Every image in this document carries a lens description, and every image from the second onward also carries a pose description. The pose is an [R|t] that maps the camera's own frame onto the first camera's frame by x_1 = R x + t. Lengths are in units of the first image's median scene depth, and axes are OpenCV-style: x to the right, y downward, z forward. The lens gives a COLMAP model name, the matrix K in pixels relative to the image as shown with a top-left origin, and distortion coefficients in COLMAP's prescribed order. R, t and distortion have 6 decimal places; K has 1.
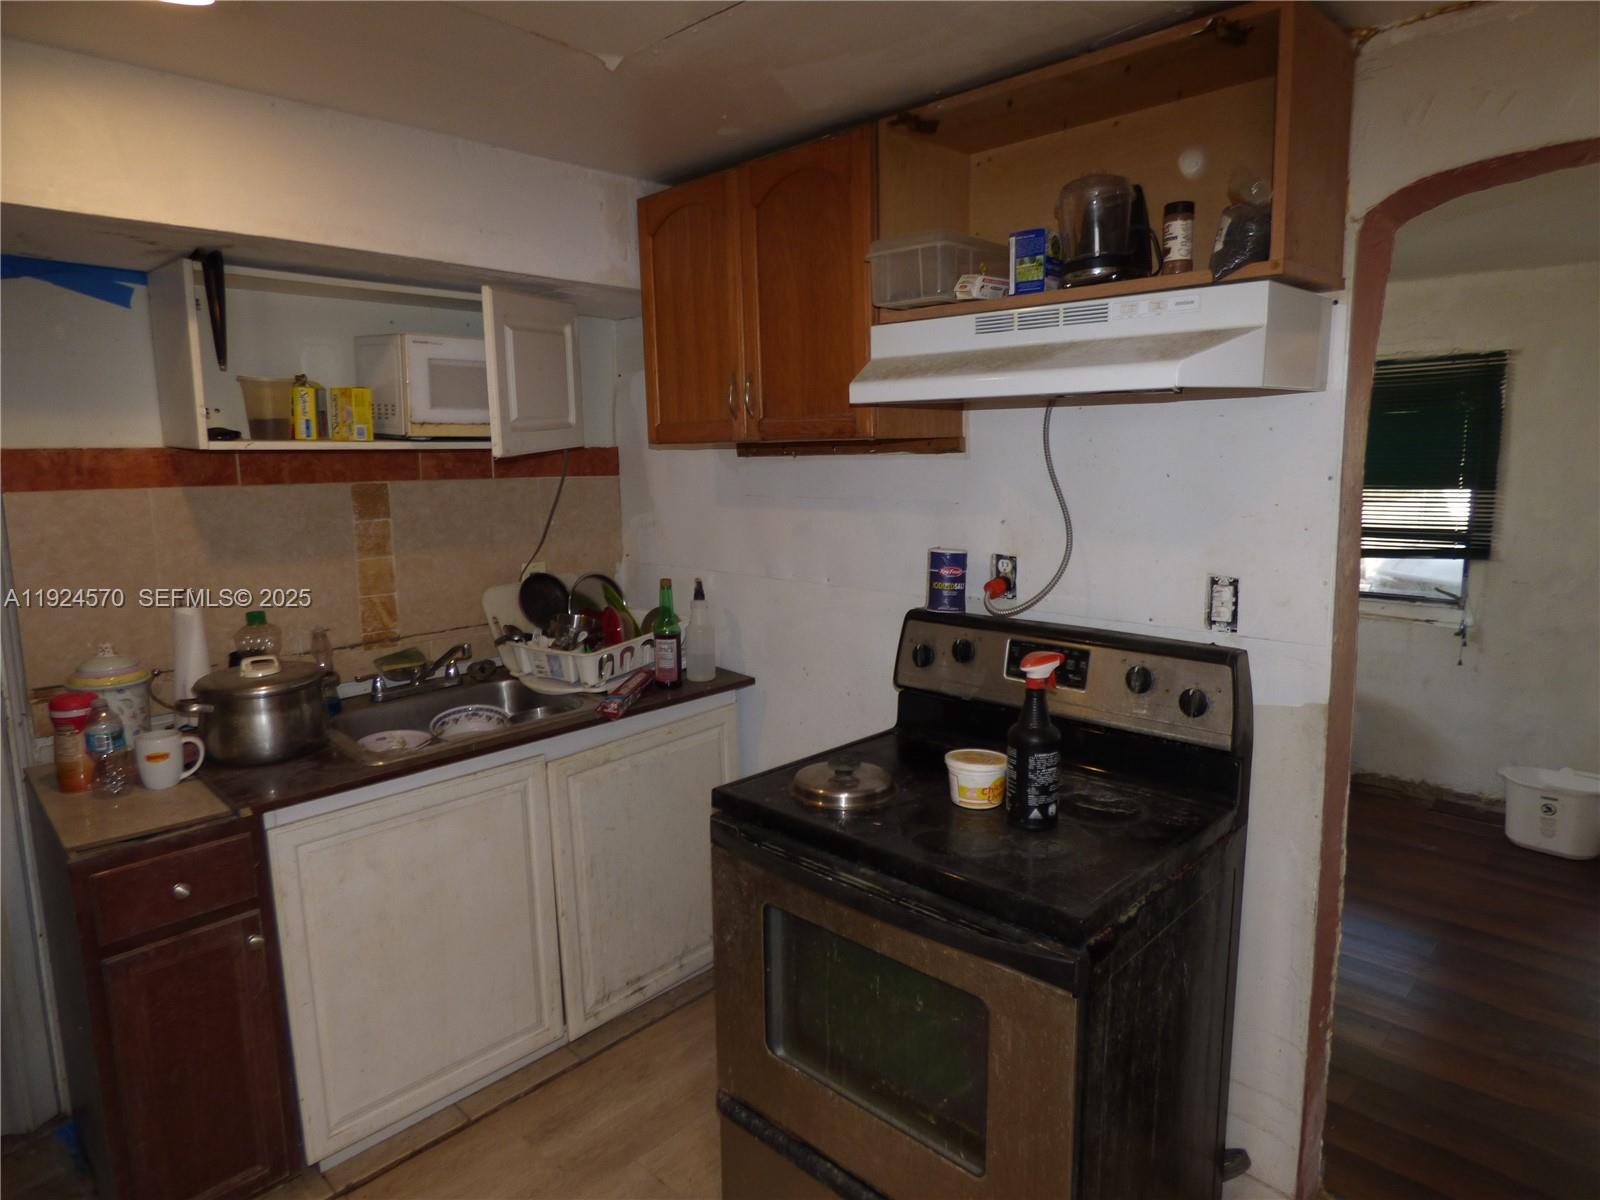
lens RADIAL K [[966.0, 0, 802.0], [0, 966.0, 602.0], [0, 0, 1]] dist [-0.002007, -0.000240]
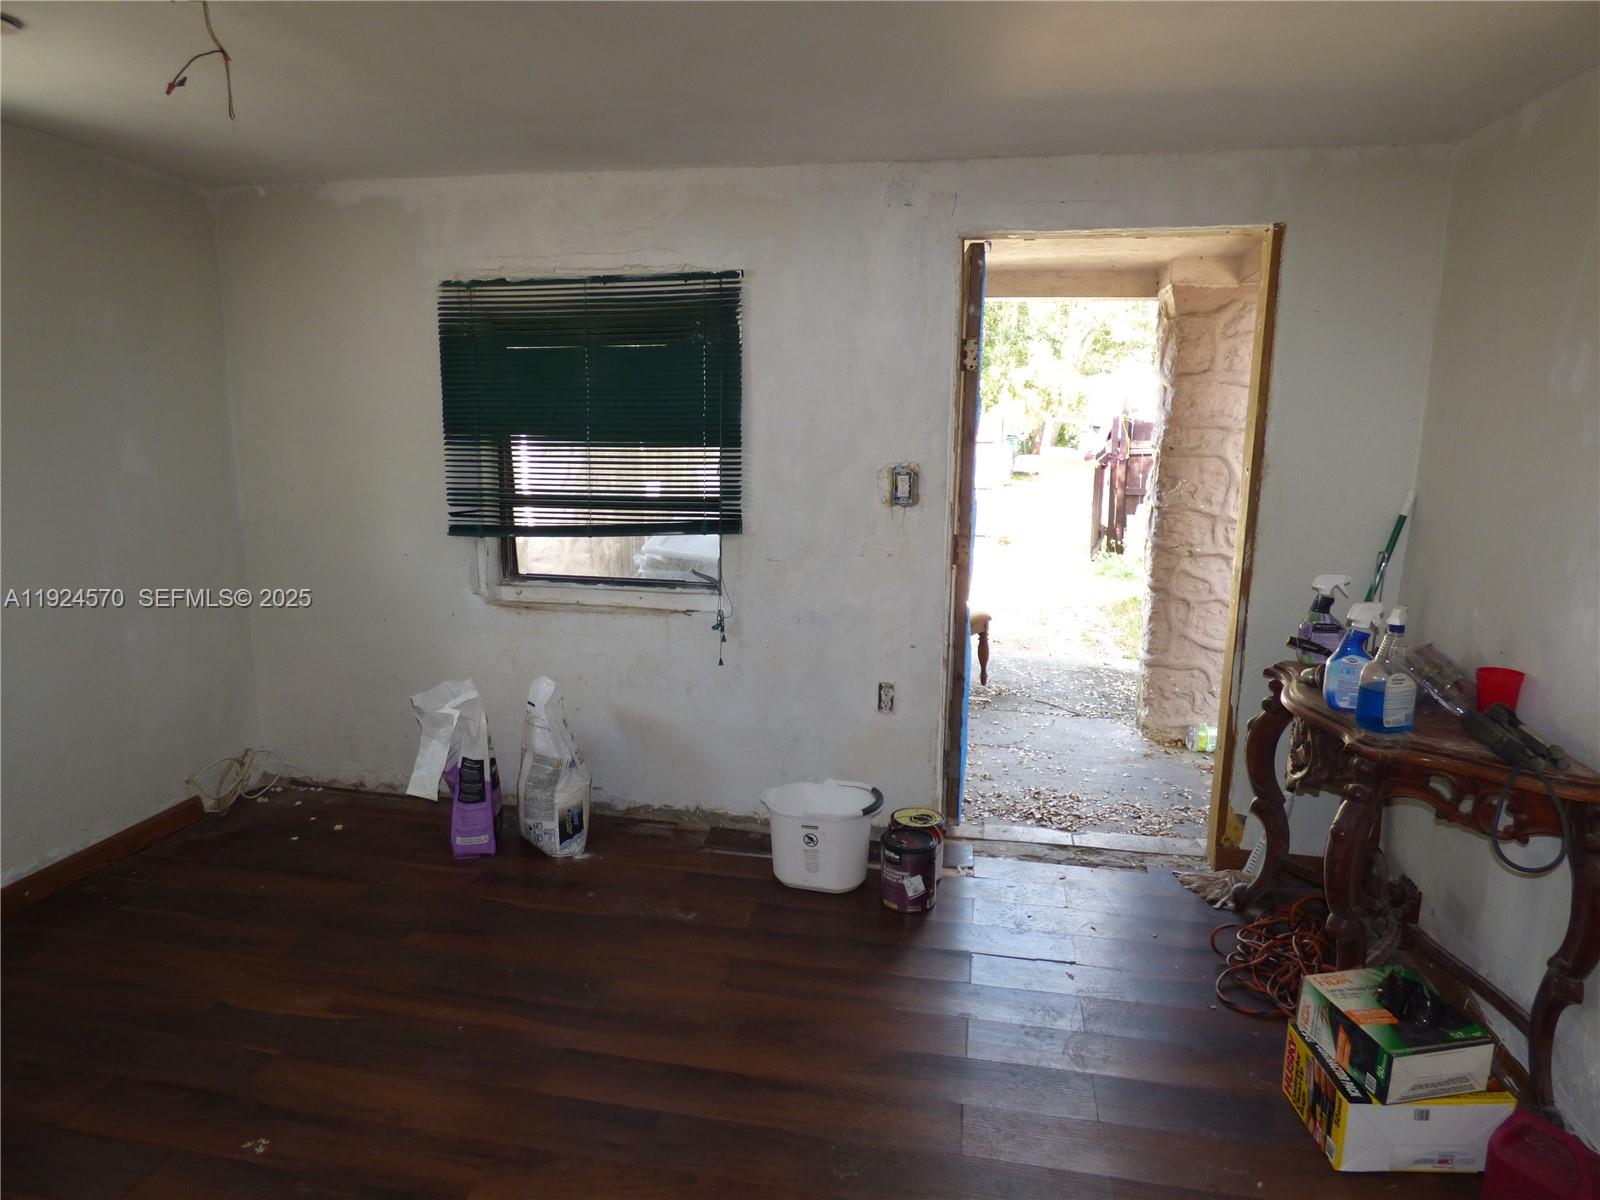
lens RADIAL K [[966.0, 0, 797.1], [0, 966.0, 599.2], [0, 0, 1]] dist [-0.002007, -0.000240]
pose [[0.832578, -0.072056, 0.549200, 0.295313], [0.060213, 0.997401, 0.039579, -0.017523], [-0.550625, 0.000116, 0.834753, 0.290905]]
